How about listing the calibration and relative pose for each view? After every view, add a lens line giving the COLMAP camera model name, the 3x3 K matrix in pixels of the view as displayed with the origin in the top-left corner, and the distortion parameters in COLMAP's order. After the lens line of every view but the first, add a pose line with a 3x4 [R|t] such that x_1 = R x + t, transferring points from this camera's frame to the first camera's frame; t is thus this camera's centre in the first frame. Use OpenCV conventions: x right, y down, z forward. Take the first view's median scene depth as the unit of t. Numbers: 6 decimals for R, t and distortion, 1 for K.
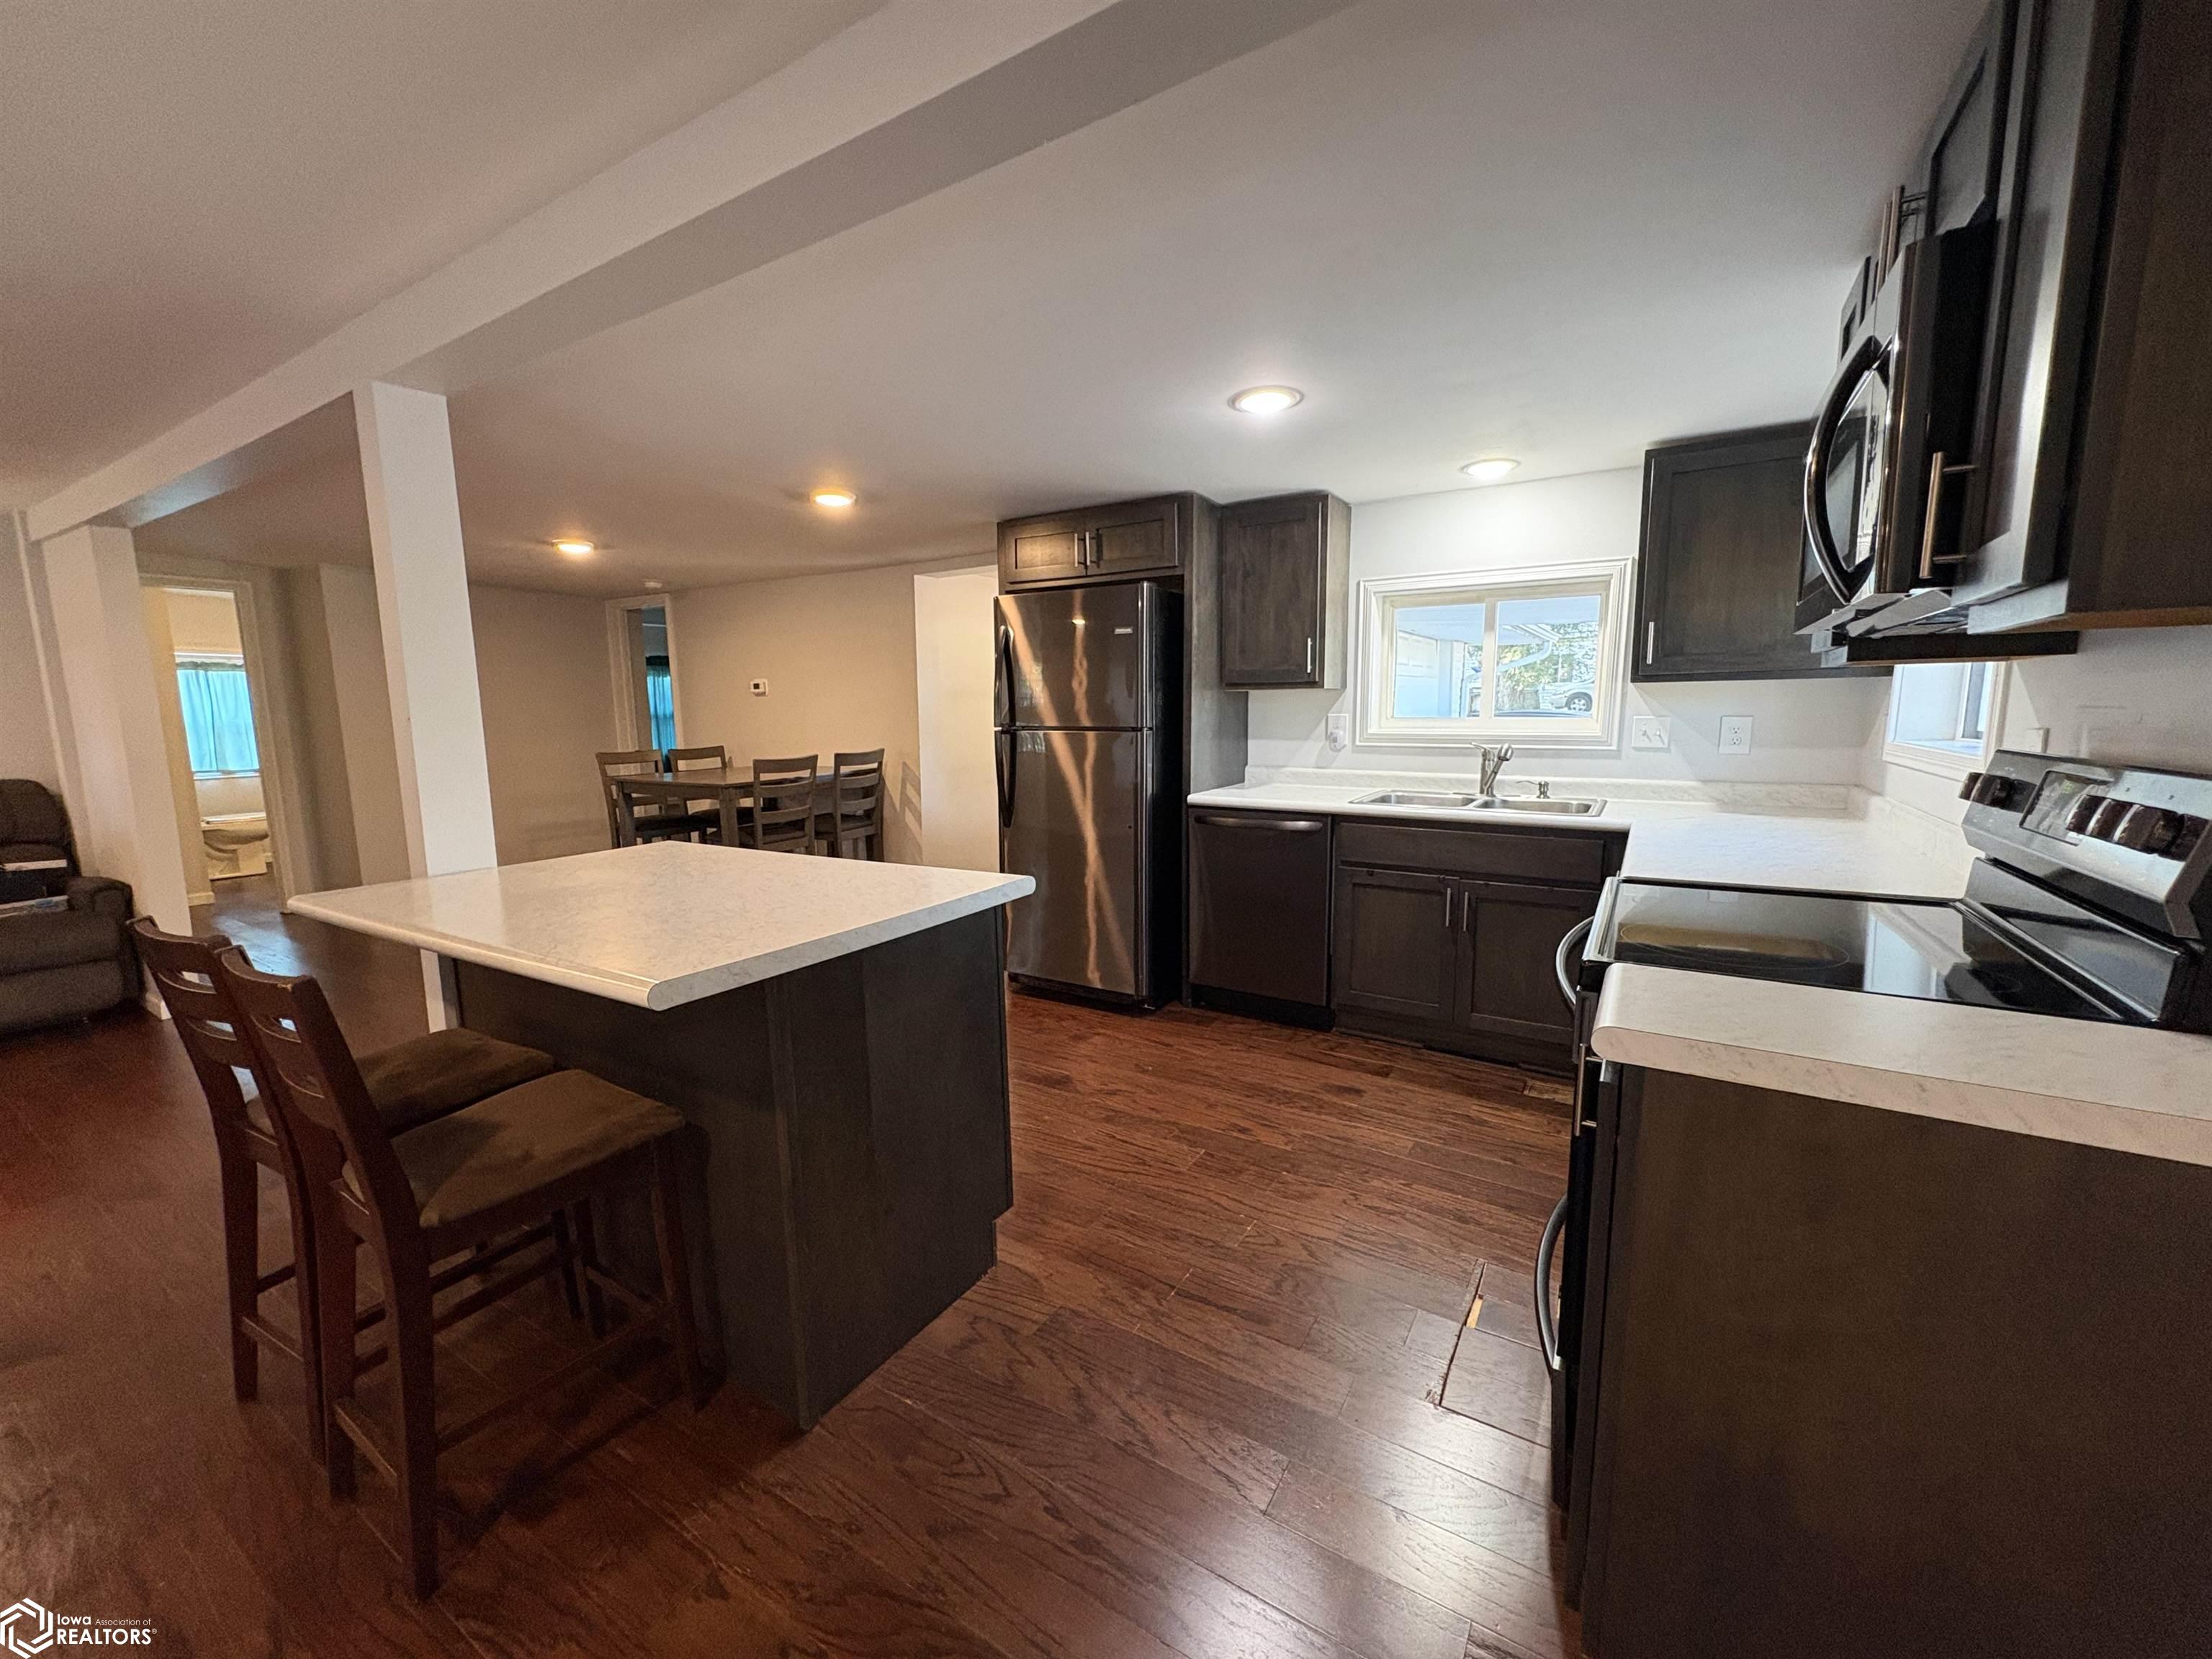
lens RADIAL K [[883.4, 0, 1106.3], [0, 883.4, 827.4], [0, 0, 1]] dist [0.003386, 0.000515]
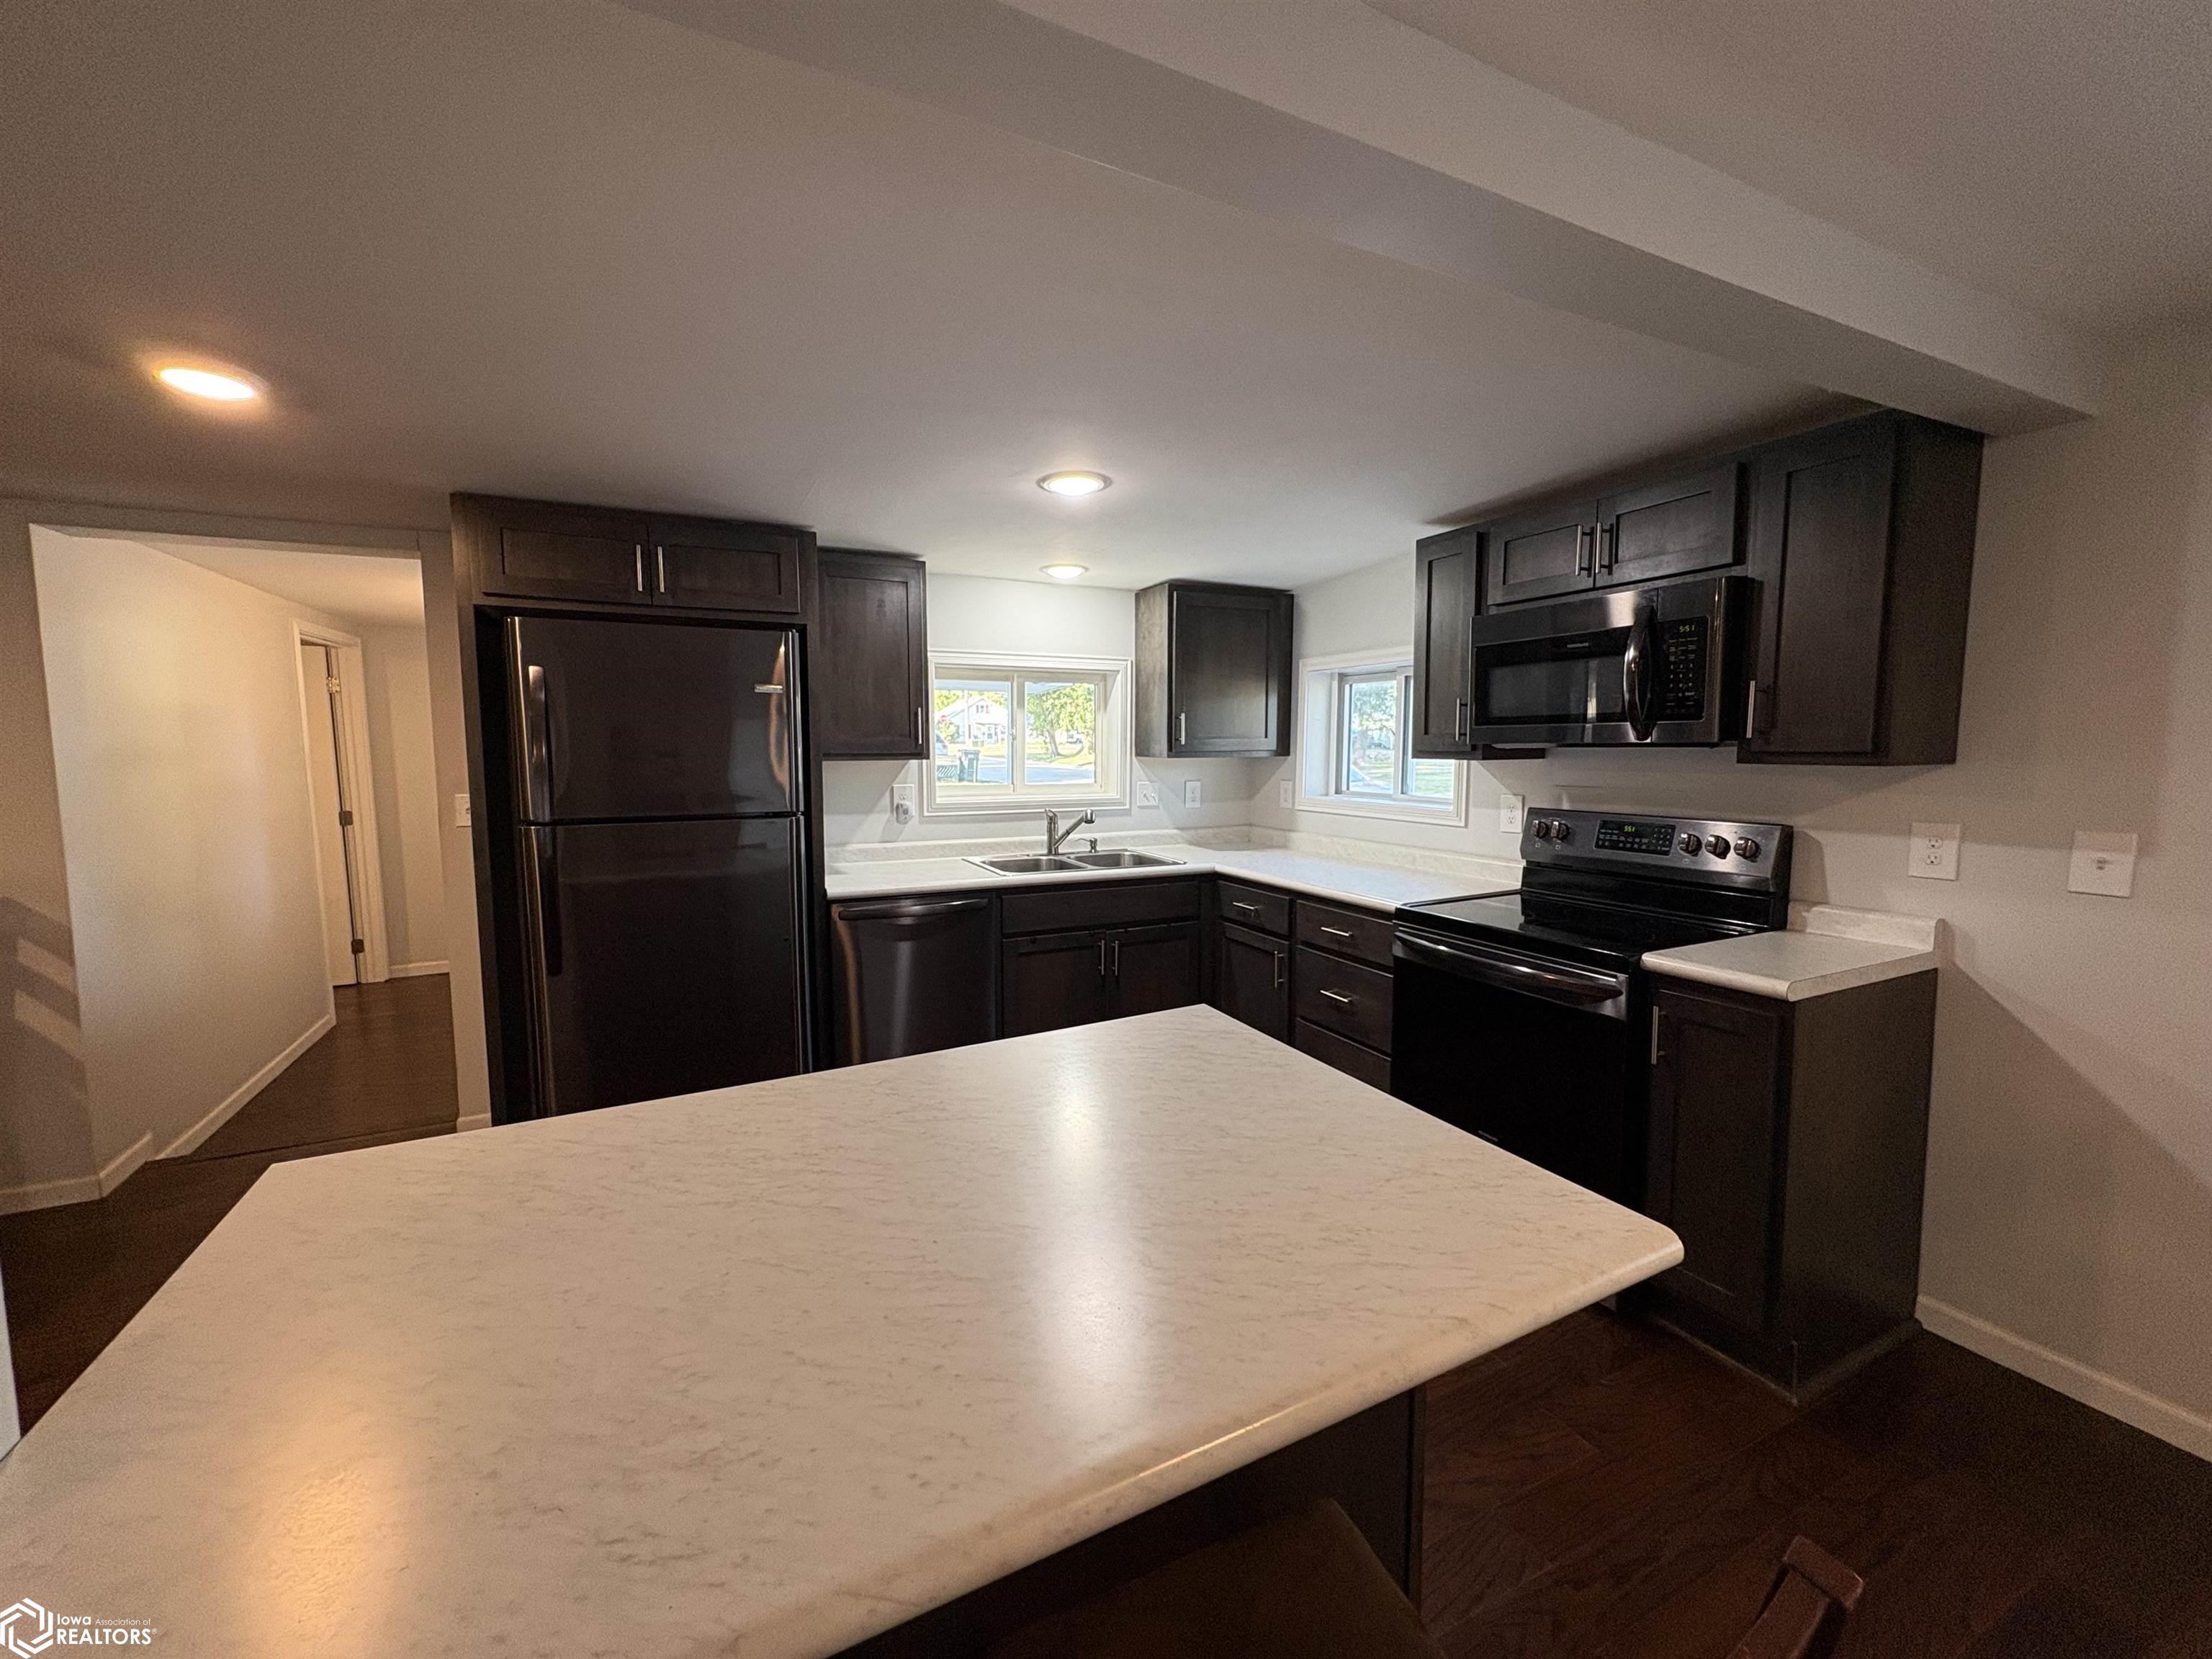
lens RADIAL K [[883.4, 0, 1106.3], [0, 883.4, 827.4], [0, 0, 1]] dist [0.003386, 0.000515]
pose [[0.526142, -0.070807, 0.847443, -0.485055], [0.113309, 0.993479, 0.012660, -0.077341], [-0.842814, 0.089362, 0.530735, 0.345450]]
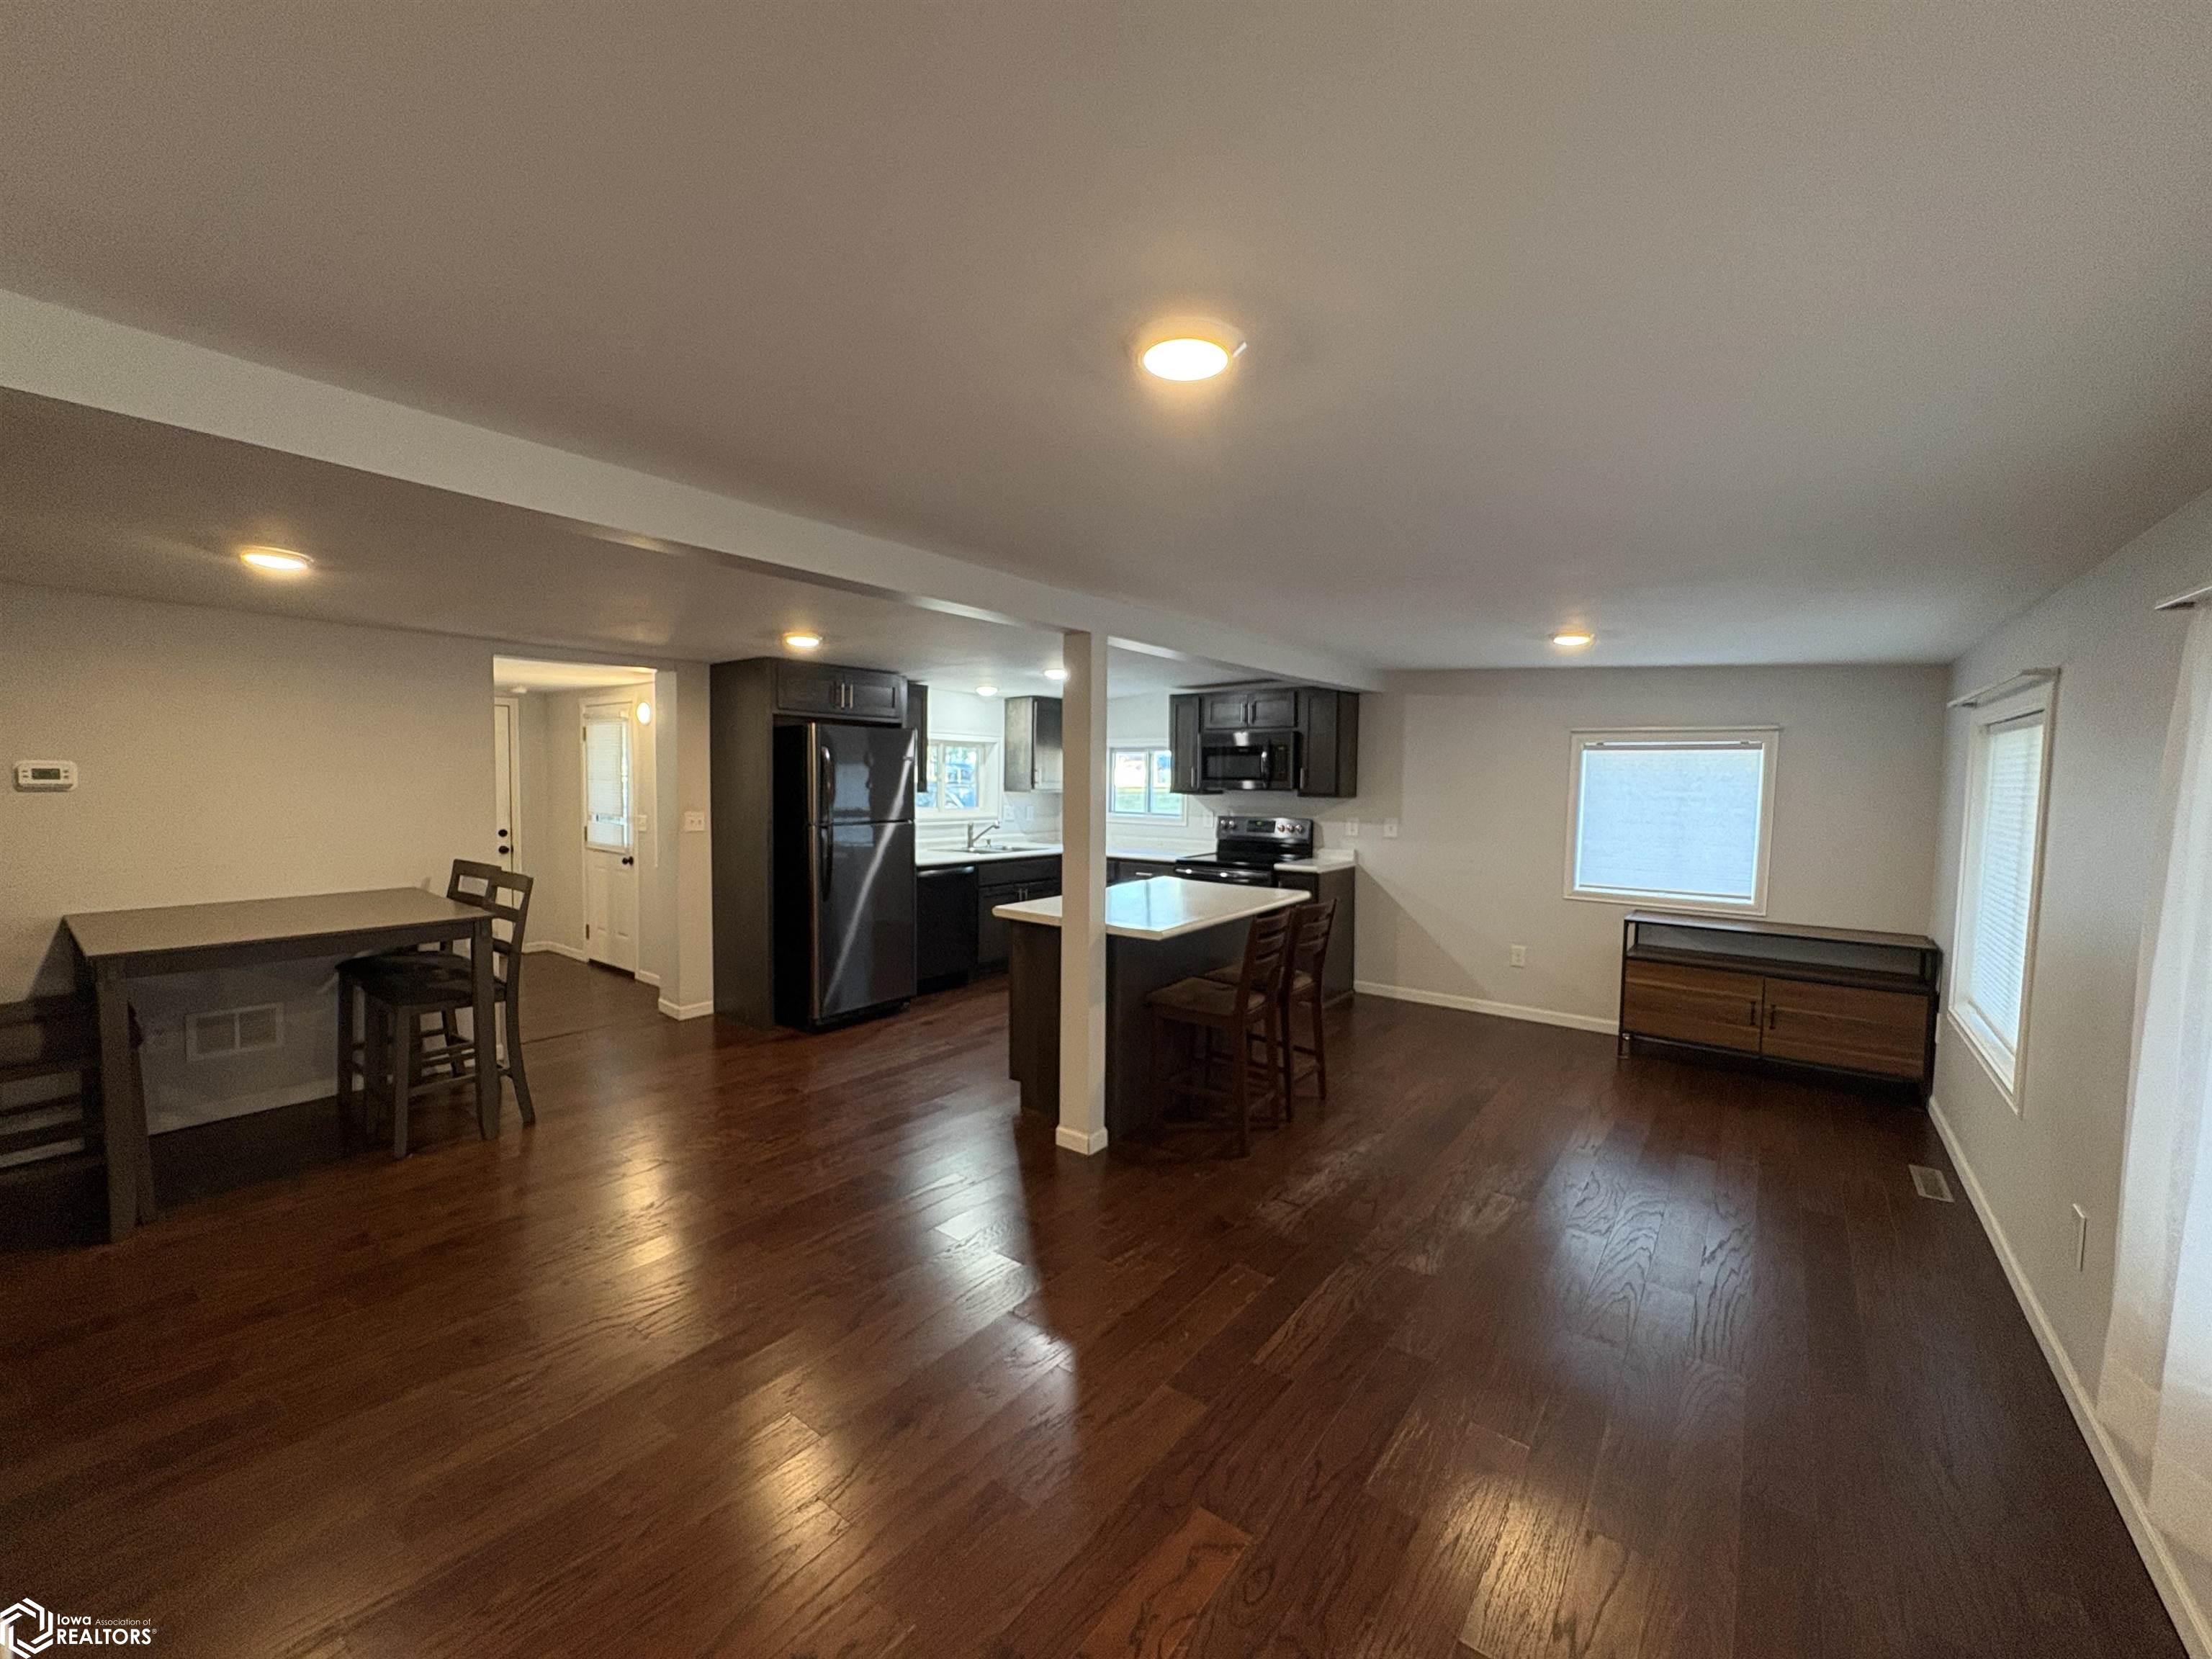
lens RADIAL K [[883.4, 0, 1106.3], [0, 883.4, 827.4], [0, 0, 1]] dist [0.003386, 0.000515]
pose [[0.090638, -0.047732, 0.994739, -1.492379], [0.124860, 0.991514, 0.036200, -0.115020], [-0.988026, 0.120922, 0.095828, 0.511717]]
